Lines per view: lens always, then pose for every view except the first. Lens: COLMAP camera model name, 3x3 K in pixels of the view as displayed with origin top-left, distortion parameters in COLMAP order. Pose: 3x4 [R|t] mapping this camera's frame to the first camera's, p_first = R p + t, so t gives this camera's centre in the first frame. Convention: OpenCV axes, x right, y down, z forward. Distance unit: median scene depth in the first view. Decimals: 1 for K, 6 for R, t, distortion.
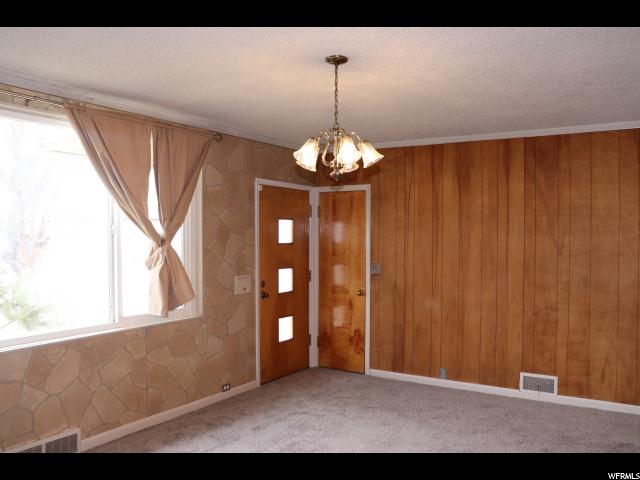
lens RADIAL K [[540.4, 0, 320.0], [0, 540.4, 240.0], [0, 0, 1]] dist [-0.097518, 0.015525]
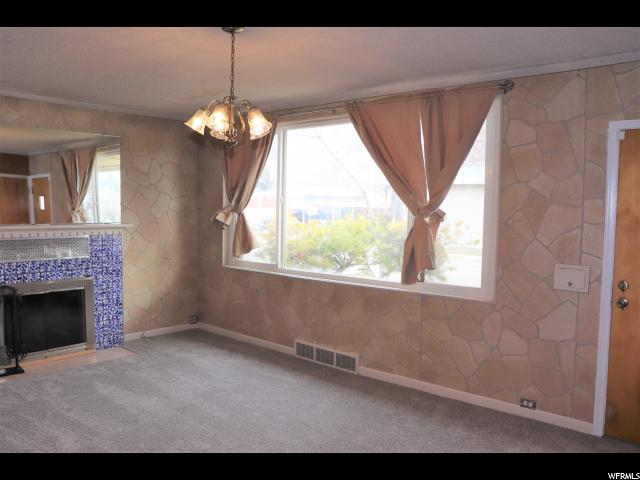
lens RADIAL K [[540.4, 0, 320.0], [0, 540.4, 240.0], [0, 0, 1]] dist [-0.097518, 0.015525]
pose [[-0.166422, 0.064149, -0.983966, 0.646031], [-0.019185, 0.997482, 0.068275, -0.009598], [0.985868, 0.030240, -0.164773, 0.858806]]
